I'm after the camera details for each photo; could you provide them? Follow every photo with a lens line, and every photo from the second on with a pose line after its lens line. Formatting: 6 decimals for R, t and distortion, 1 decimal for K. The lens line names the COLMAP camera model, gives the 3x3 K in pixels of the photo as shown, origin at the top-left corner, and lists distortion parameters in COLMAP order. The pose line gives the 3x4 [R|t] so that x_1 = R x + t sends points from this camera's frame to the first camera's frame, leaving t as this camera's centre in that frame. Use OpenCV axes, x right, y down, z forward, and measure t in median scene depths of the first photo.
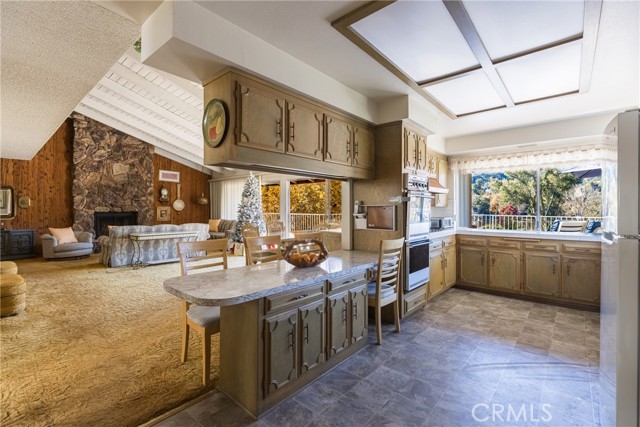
lens RADIAL K [[288.7, 0, 323.5], [0, 288.7, 208.5], [0, 0, 1]] dist [0.001418, 0.000002]
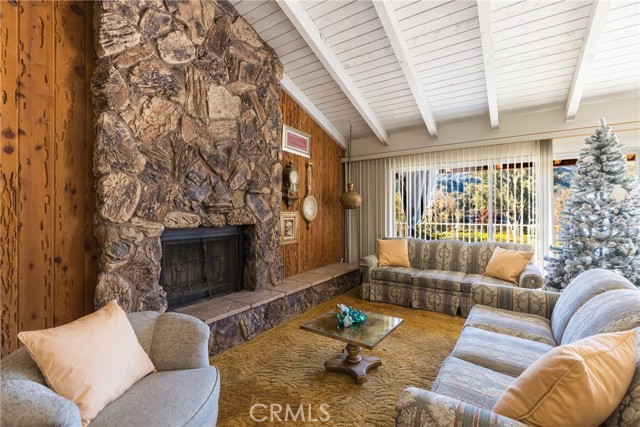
lens RADIAL K [[286.9, 0, 322.5], [0, 286.9, 212.0], [0, 0, 1]] dist [0.003836, -0.000096]
pose [[0.991061, -0.001546, 0.133402, -0.657258], [0.001831, 0.999996, -0.002013, -0.005216], [-0.133398, 0.002240, 0.991060, 0.666433]]
